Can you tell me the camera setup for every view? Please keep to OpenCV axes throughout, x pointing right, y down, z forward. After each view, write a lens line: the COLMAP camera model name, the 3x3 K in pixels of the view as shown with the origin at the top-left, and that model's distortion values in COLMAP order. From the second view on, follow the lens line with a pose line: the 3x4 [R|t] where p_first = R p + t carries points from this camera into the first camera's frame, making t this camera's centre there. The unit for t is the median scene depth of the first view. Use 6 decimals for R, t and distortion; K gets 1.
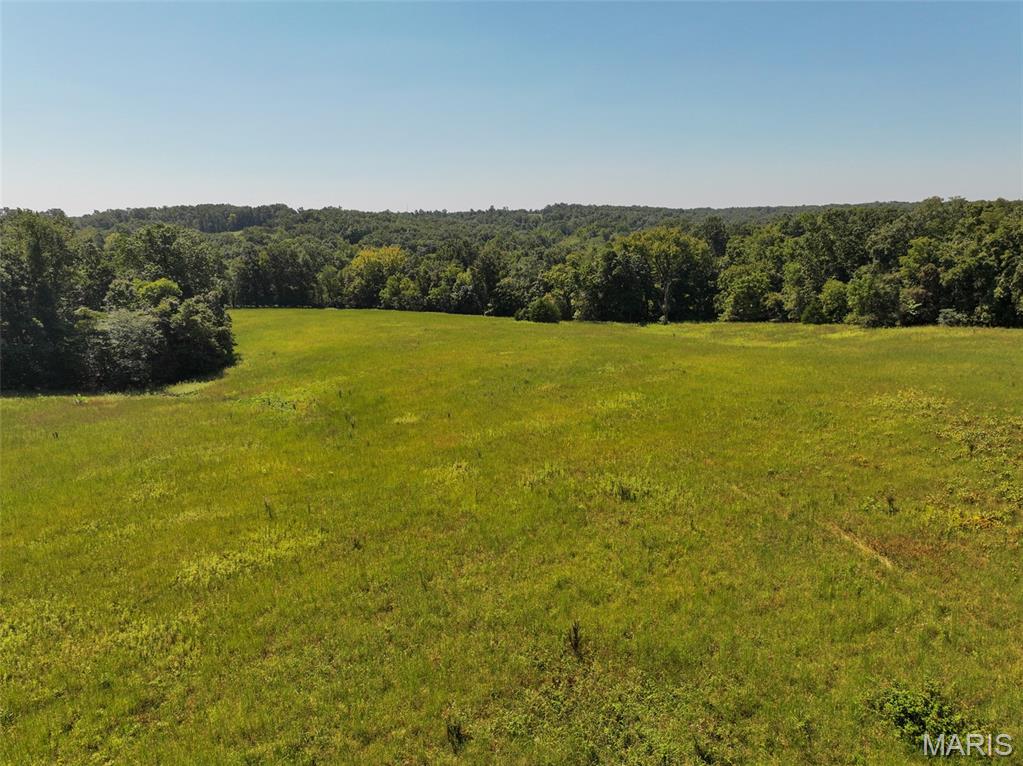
lens RADIAL K [[729.7, 0, 512.4], [0, 729.7, 379.5], [0, 0, 1]] dist [0.018130, 0.006555]
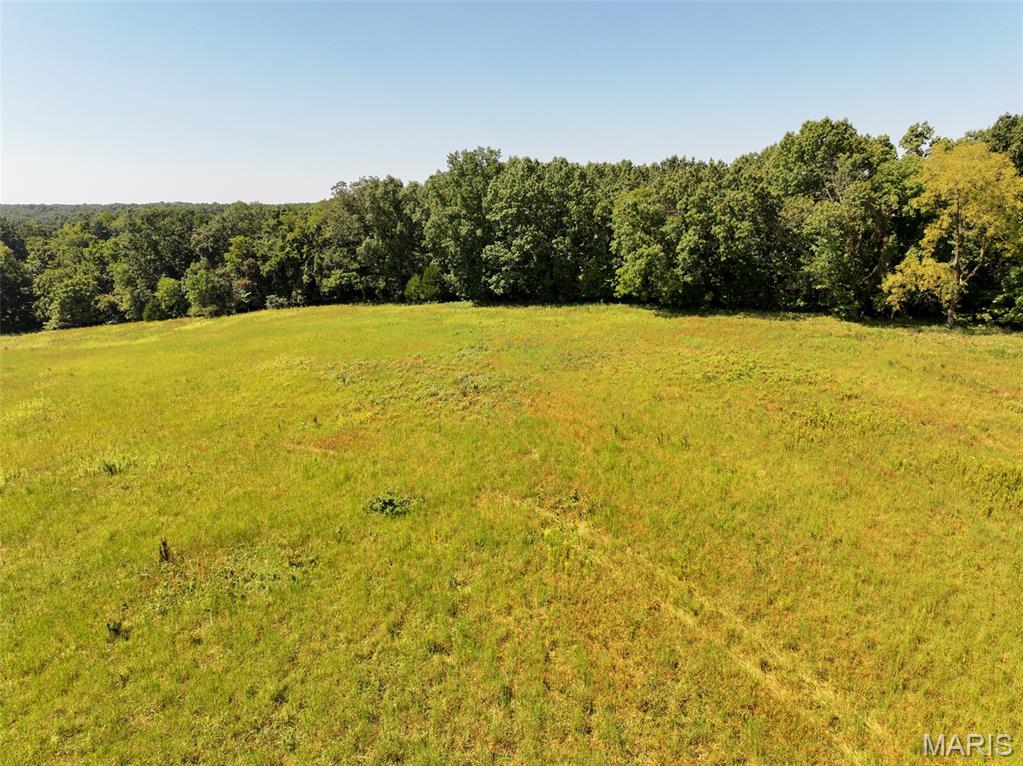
lens RADIAL K [[729.7, 0, 510.1], [0, 729.7, 382.7], [0, 0, 1]] dist [0.018130, 0.006555]
pose [[0.631917, -0.172364, 0.755627, -0.085324], [0.169237, 0.982116, 0.082498, 0.011288], [-0.756333, 0.075749, 0.649786, -0.060312]]
